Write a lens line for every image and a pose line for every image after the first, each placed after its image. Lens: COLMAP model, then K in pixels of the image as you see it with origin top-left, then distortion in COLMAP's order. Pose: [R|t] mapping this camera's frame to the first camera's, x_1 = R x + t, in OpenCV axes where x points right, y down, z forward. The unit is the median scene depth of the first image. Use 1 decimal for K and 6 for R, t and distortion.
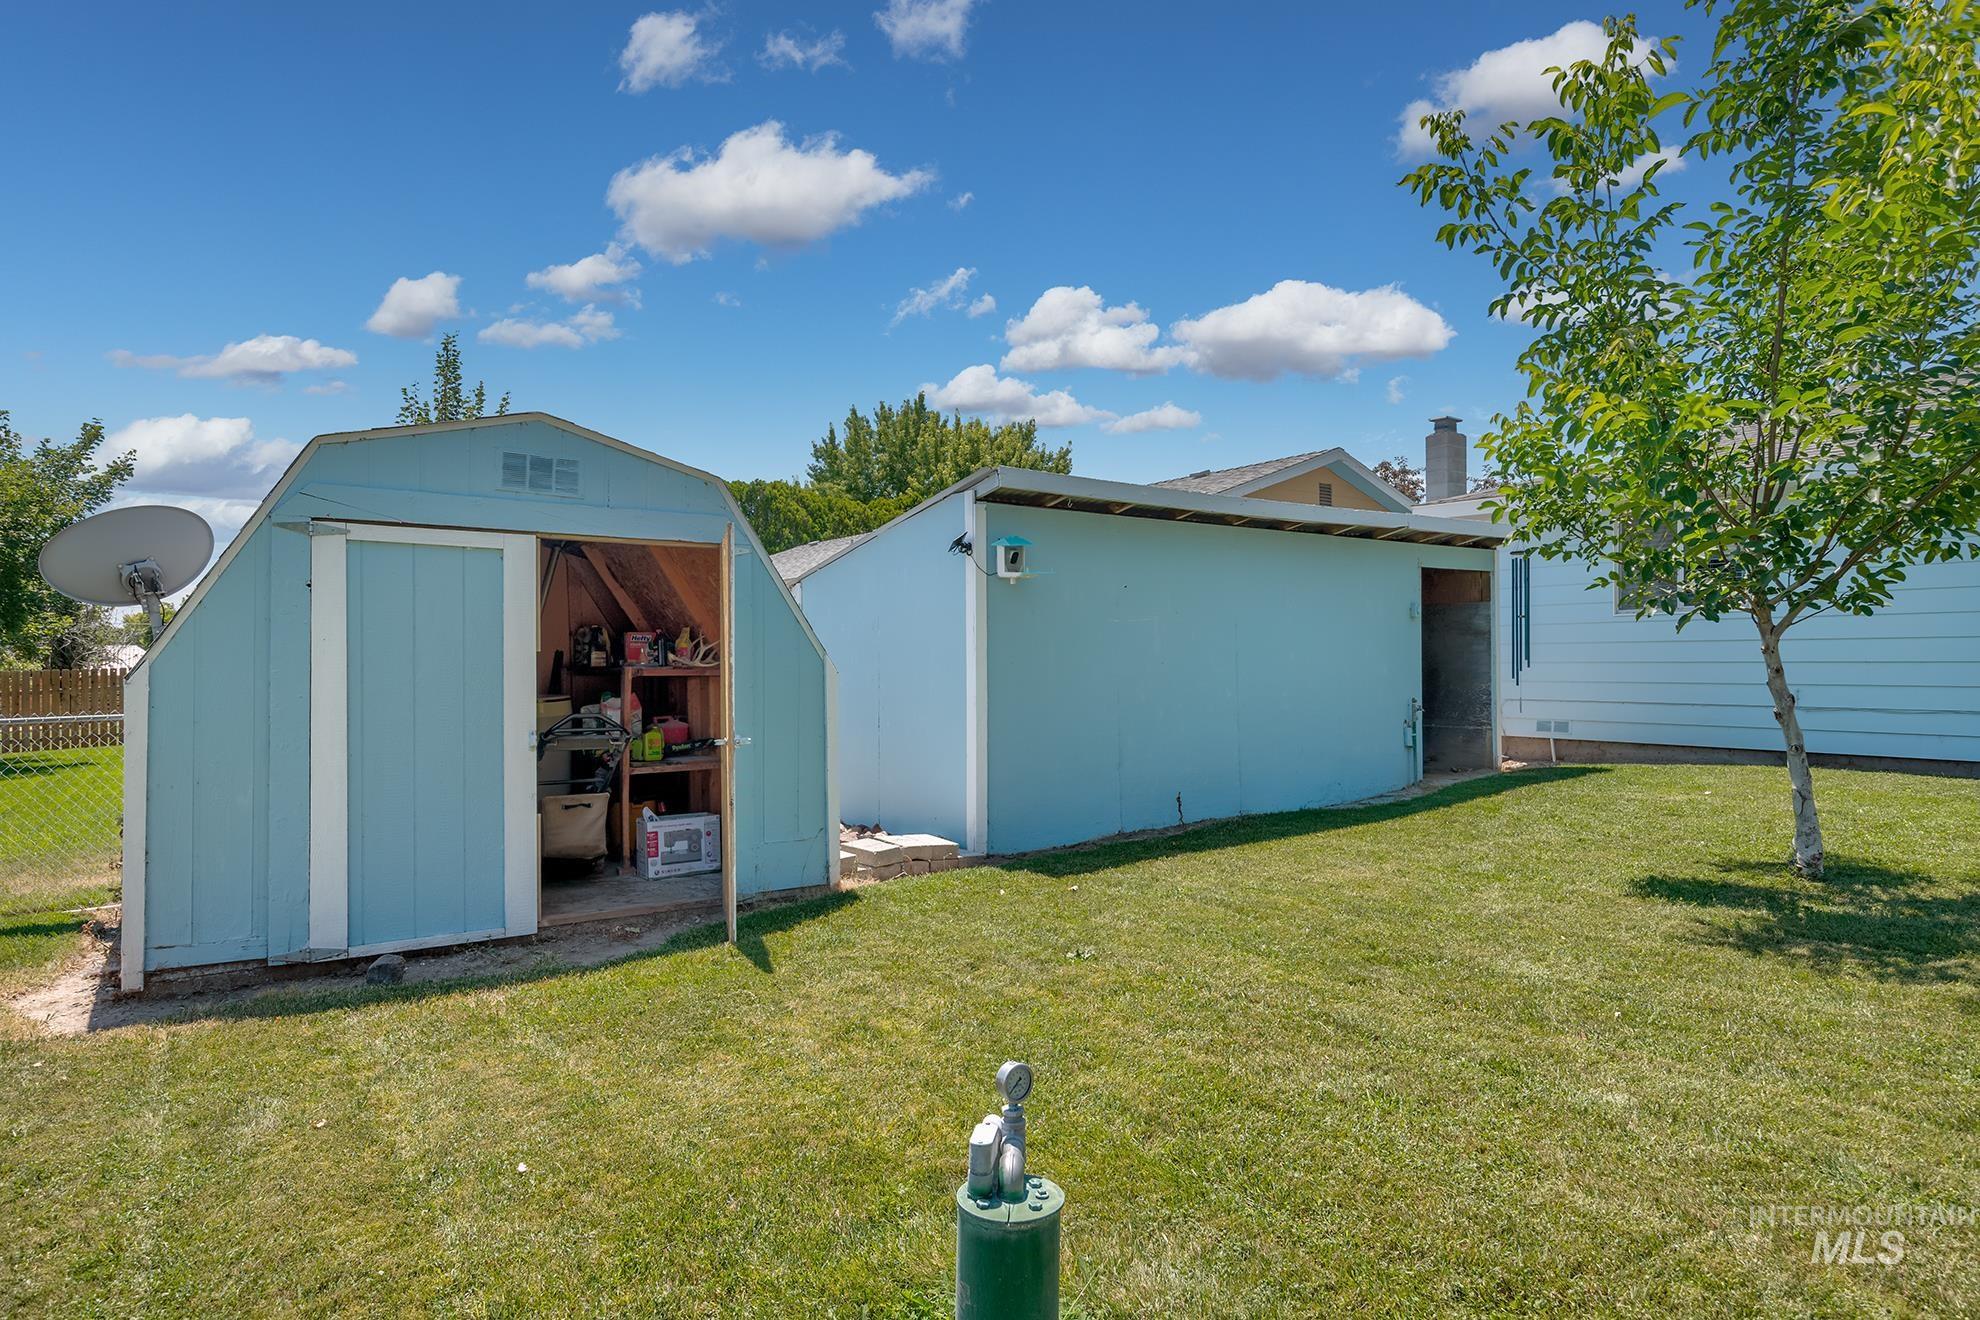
lens RADIAL K [[1135.9, 0, 995.8], [0, 1135.9, 656.0], [0, 0, 1]] dist [0.006062, -0.000804]
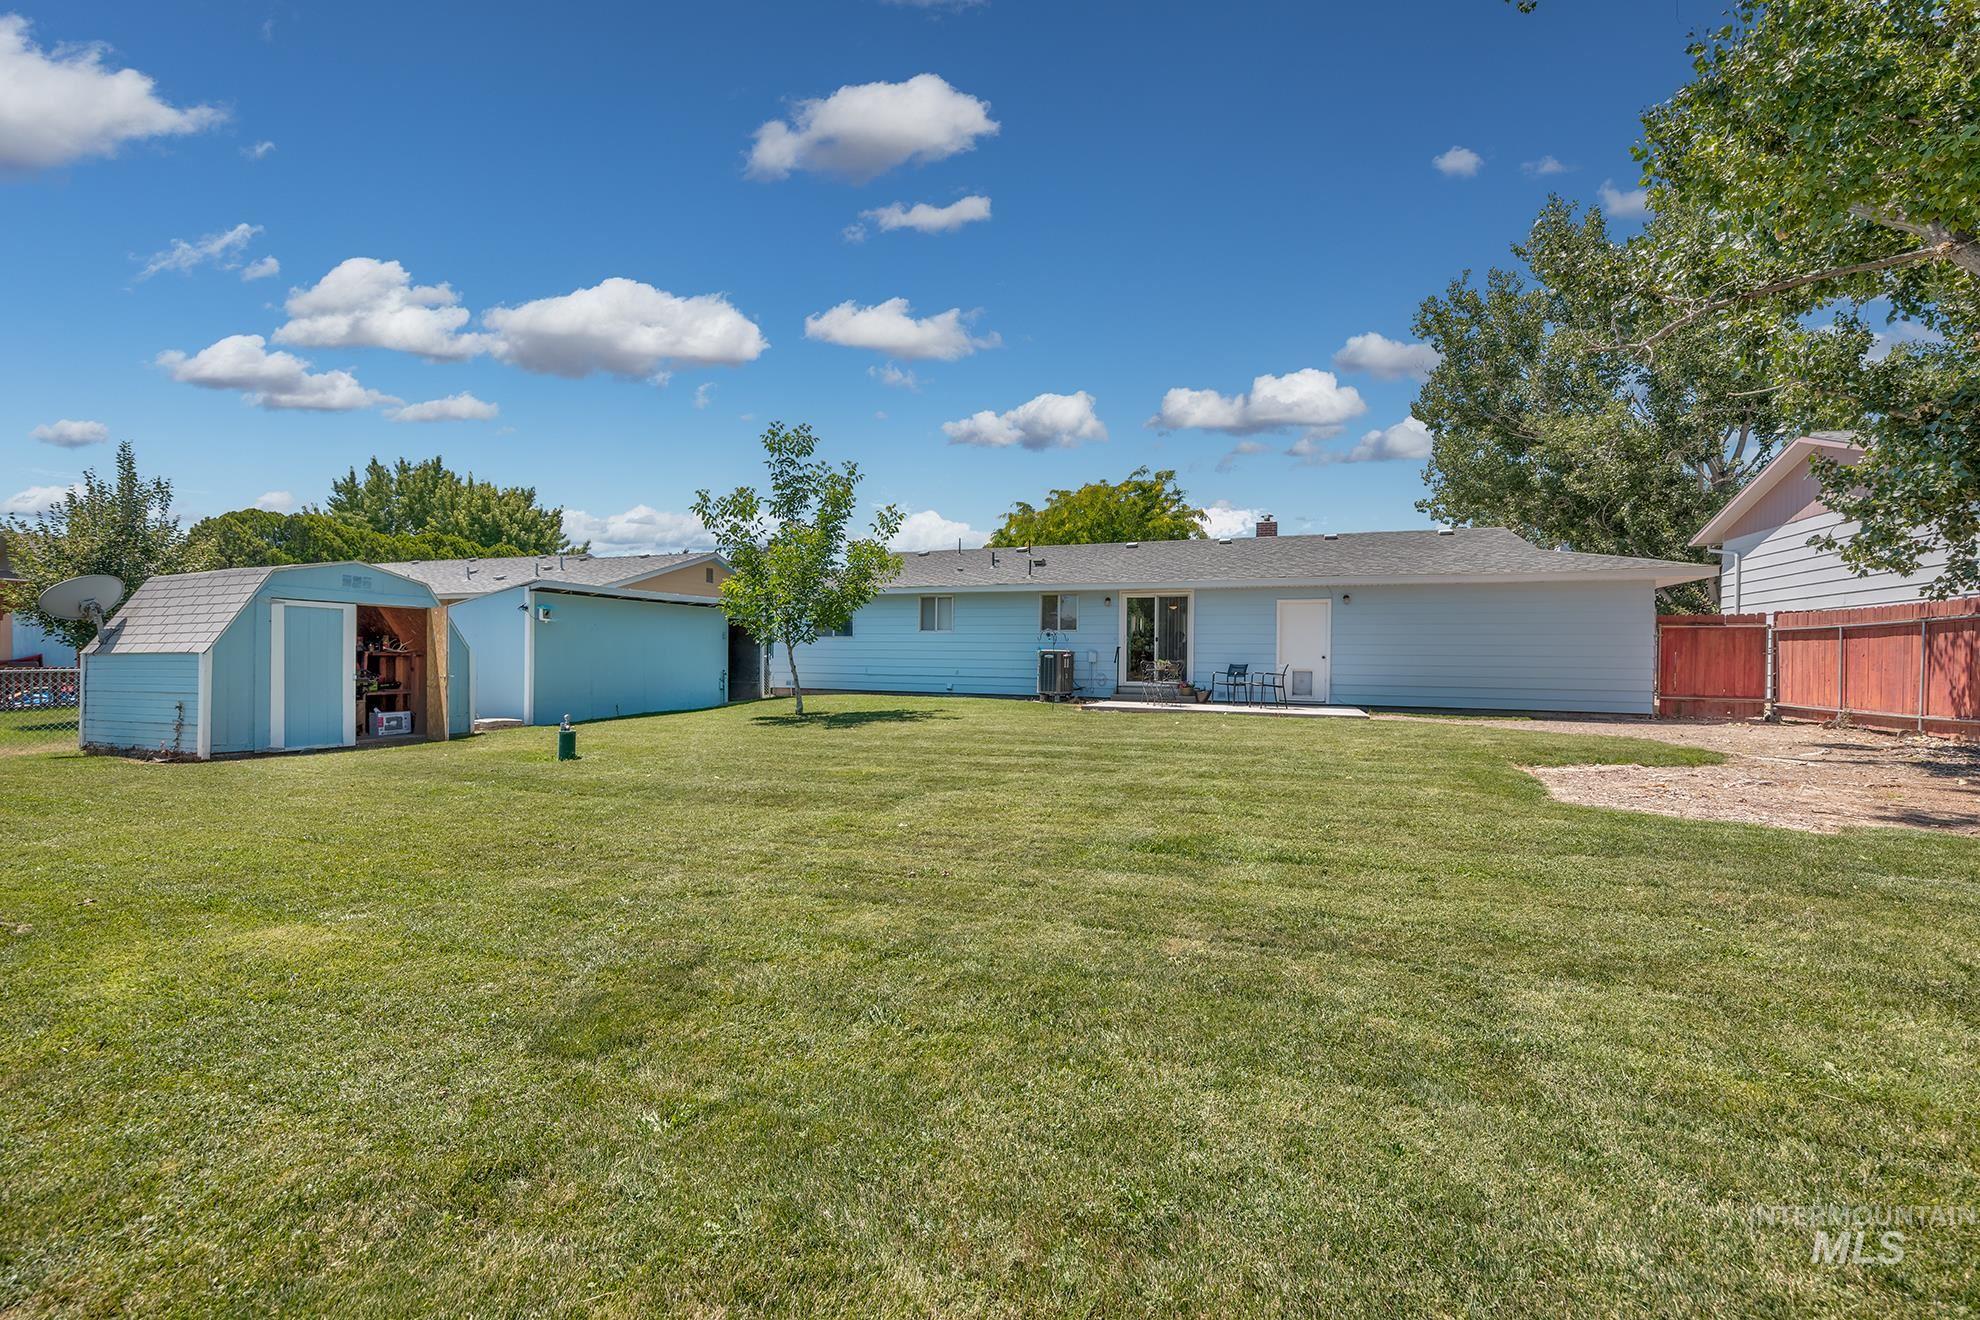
lens RADIAL K [[771.7, 0, 997.5], [0, 771.7, 655.4], [0, 0, 1]] dist [0.002561, -0.000364]
pose [[0.833046, 0.016770, 0.552950, -0.019976], [-0.018805, 0.999821, -0.001993, -0.000840], [-0.552884, -0.008738, 0.833212, -0.210139]]
